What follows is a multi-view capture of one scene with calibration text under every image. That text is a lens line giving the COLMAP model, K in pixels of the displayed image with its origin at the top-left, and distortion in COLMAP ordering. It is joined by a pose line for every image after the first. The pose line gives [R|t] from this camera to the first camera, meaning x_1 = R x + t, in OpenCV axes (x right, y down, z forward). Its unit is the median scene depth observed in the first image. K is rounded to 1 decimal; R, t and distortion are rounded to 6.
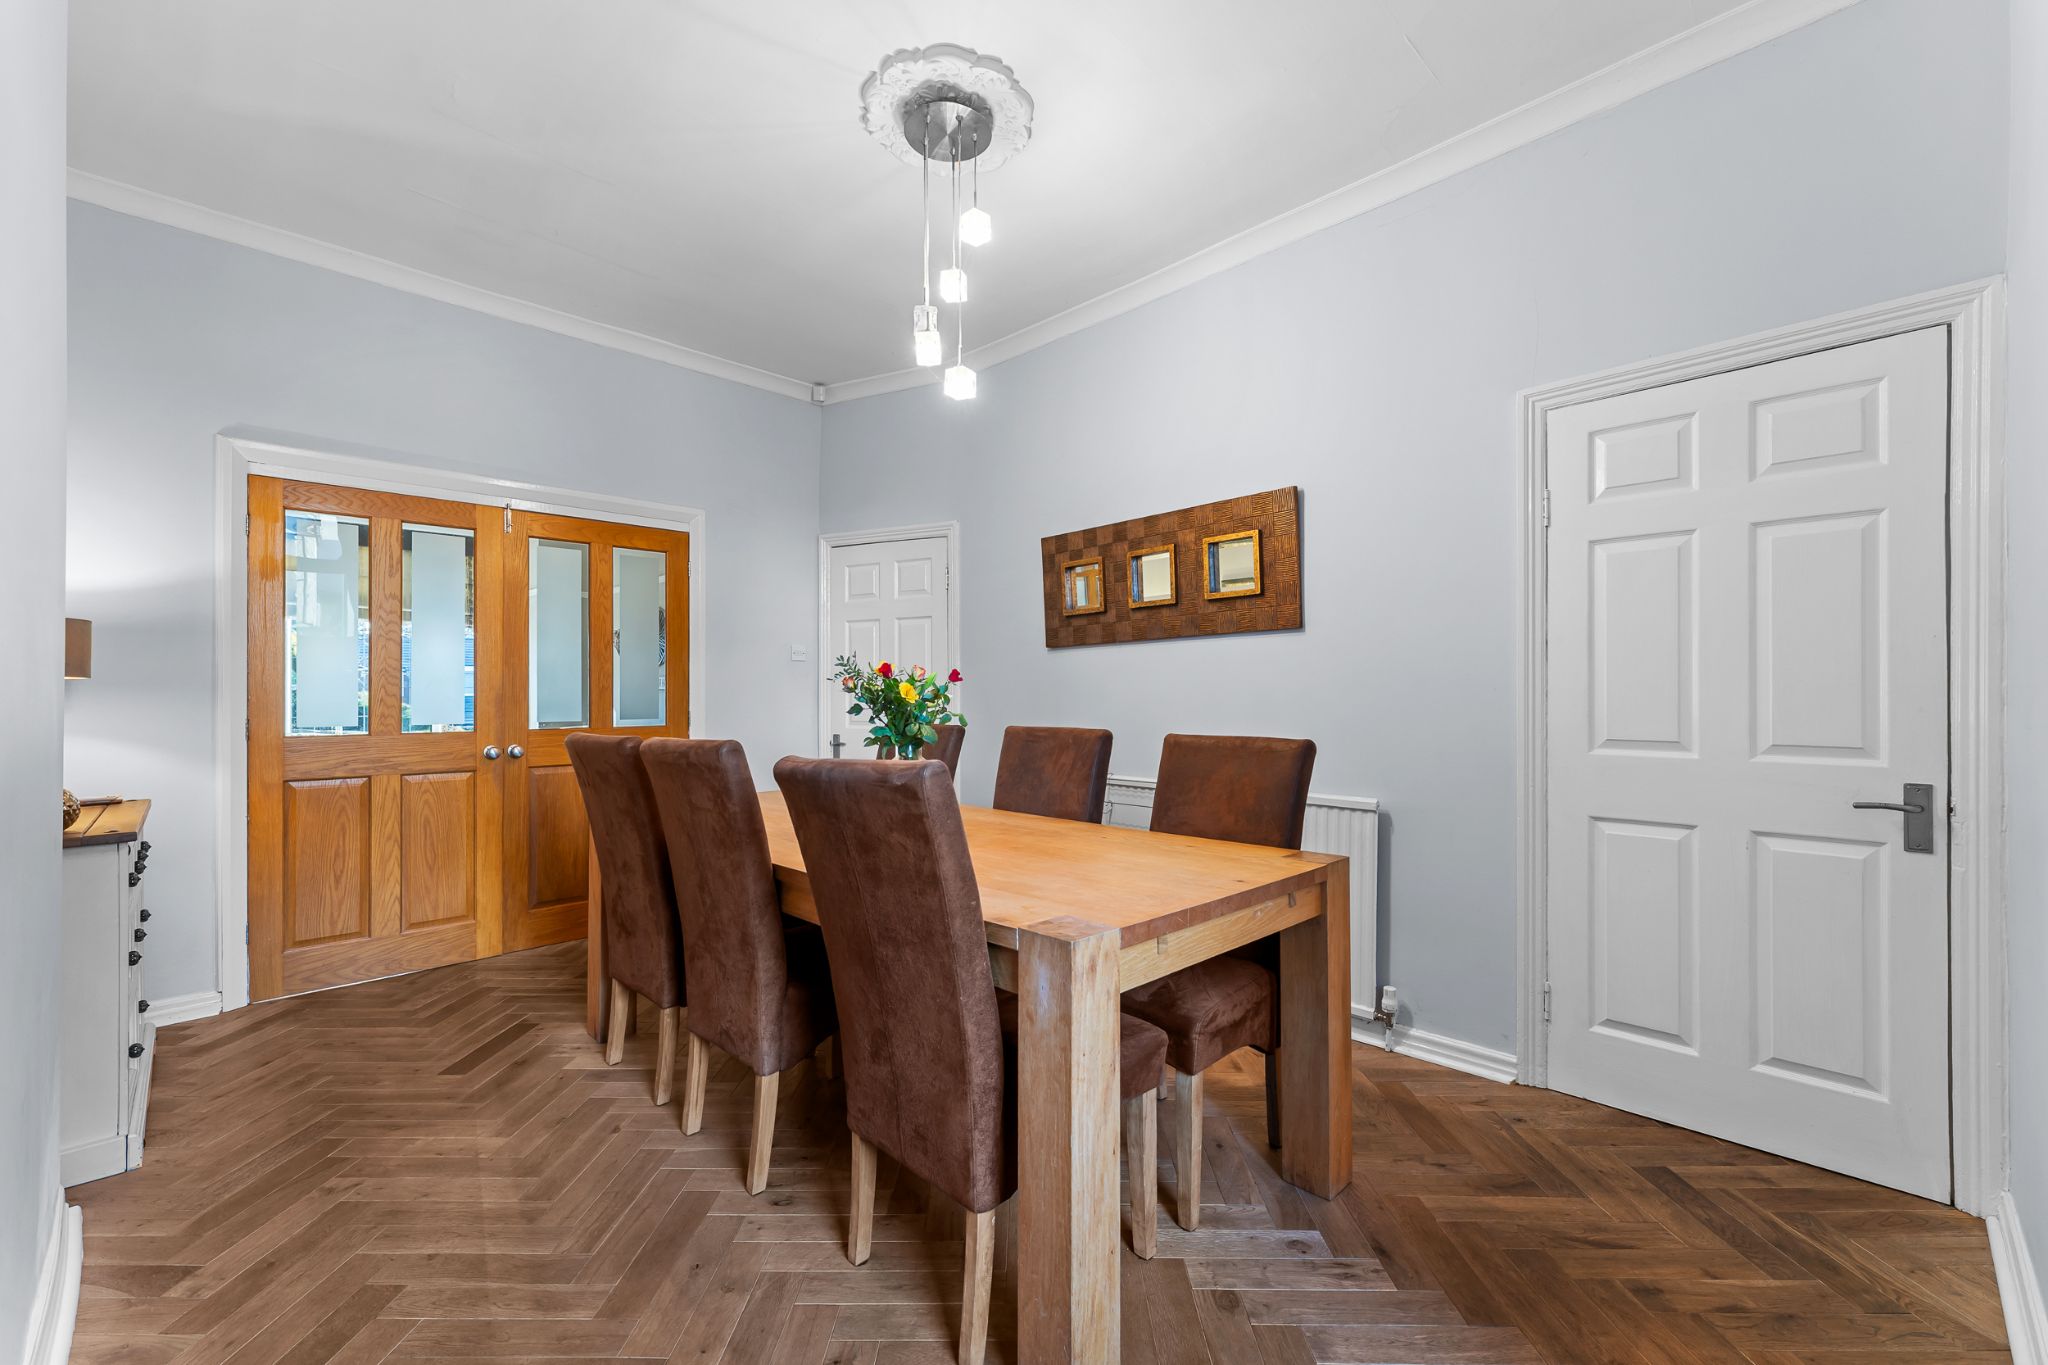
lens RADIAL K [[841.8, 0, 1011.9], [0, 841.8, 688.3], [0, 0, 1]] dist [0.003727, -0.000883]
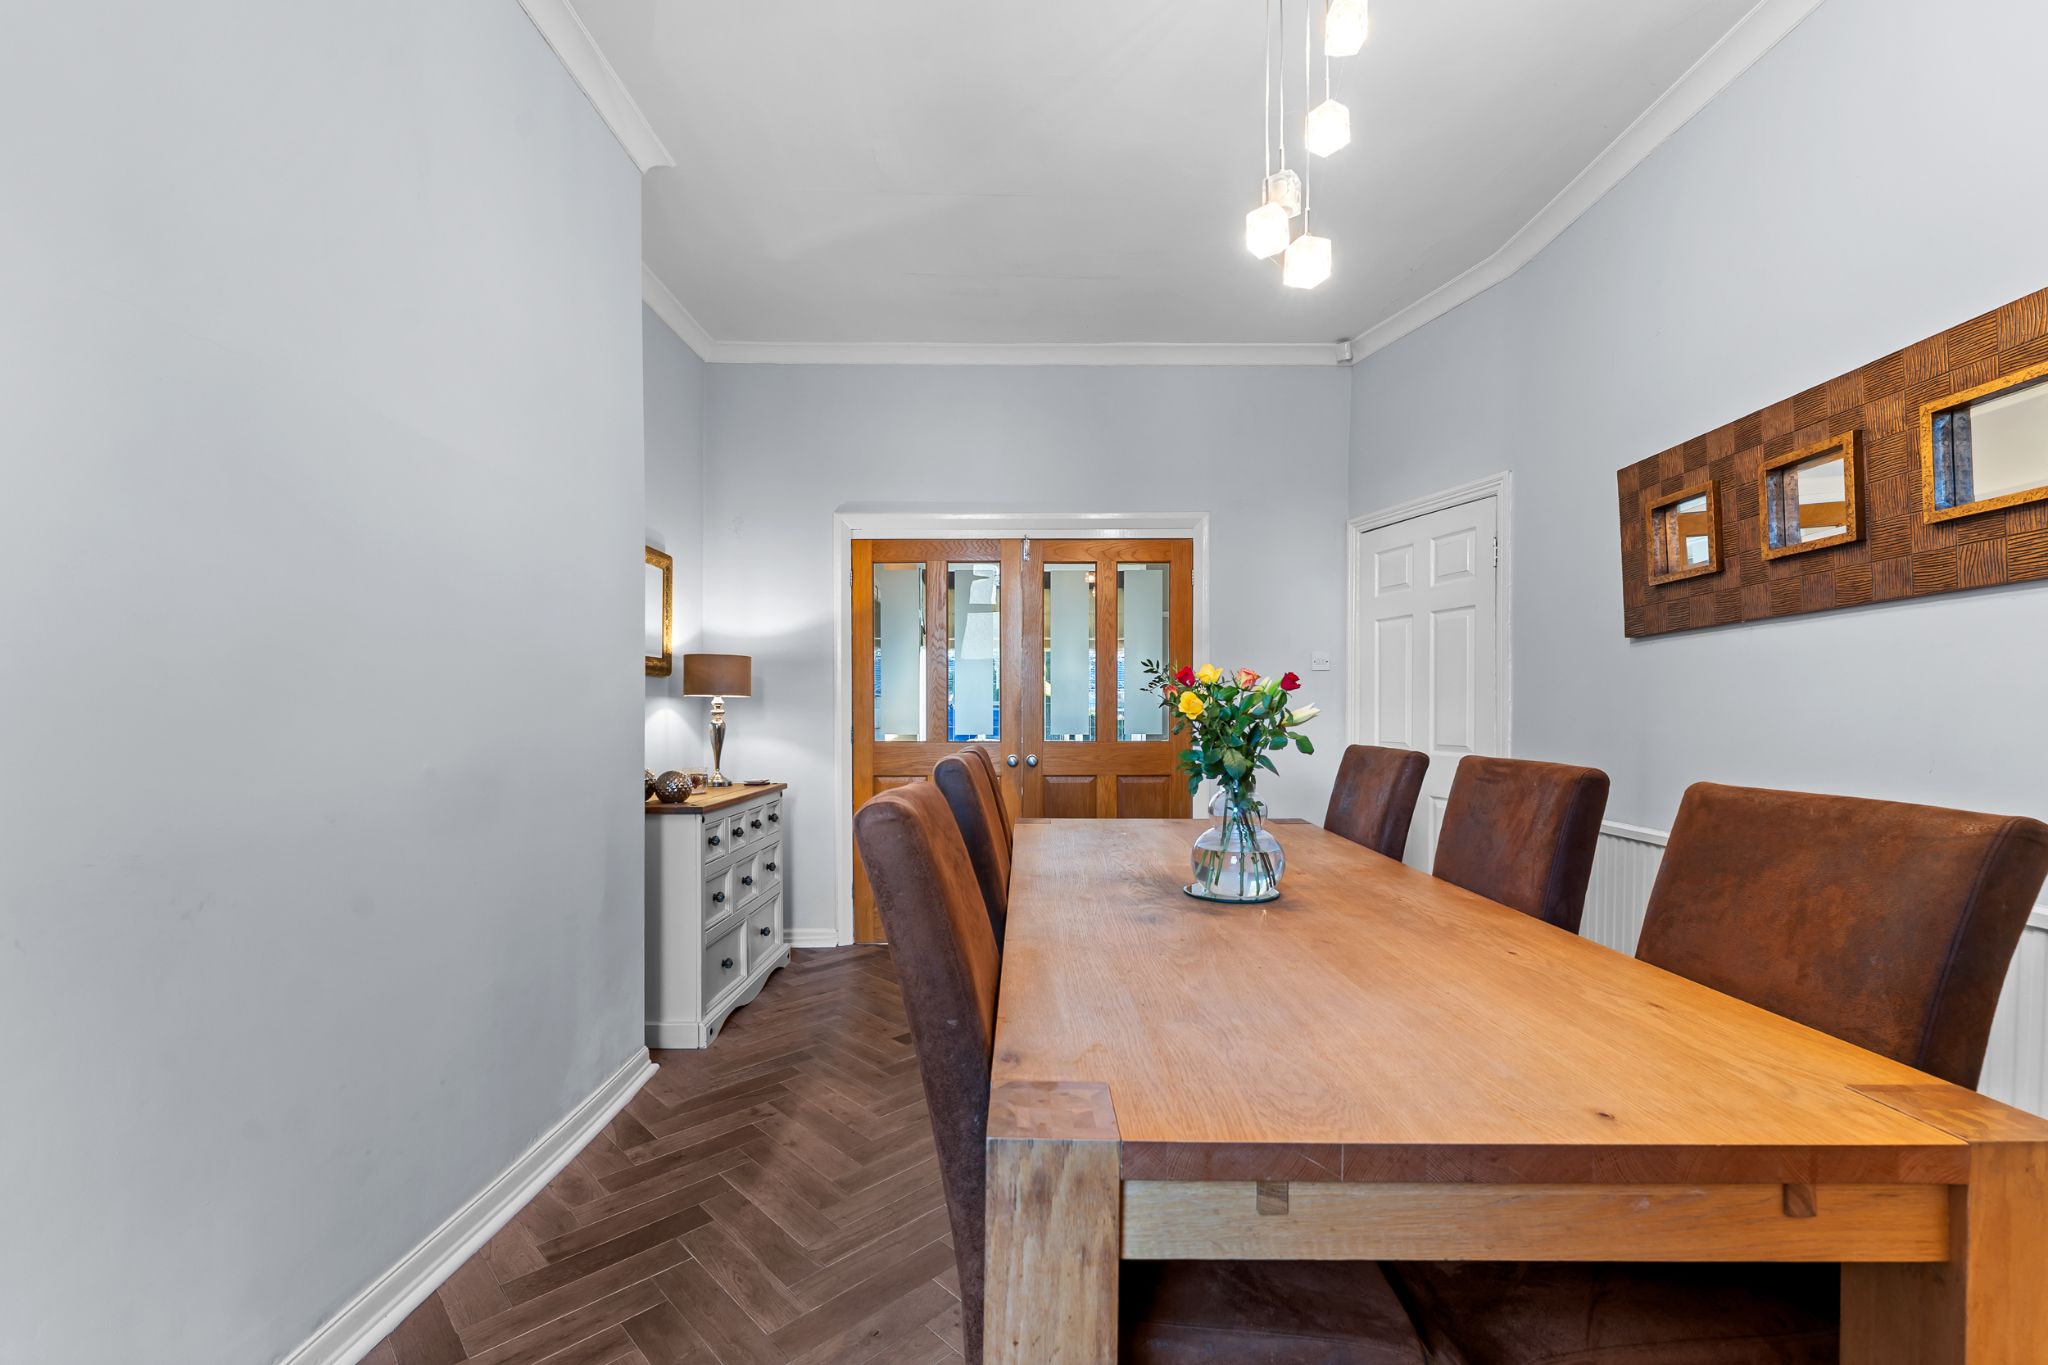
lens RADIAL K [[841.8, 0, 1029.4], [0, 841.8, 719.9], [0, 0, 1]] dist [0.003727, -0.000883]
pose [[0.716262, 0.010425, -0.697754, 0.190676], [0.002847, 0.999836, 0.017862, 0.002637], [0.697826, -0.014780, 0.716115, 0.239566]]
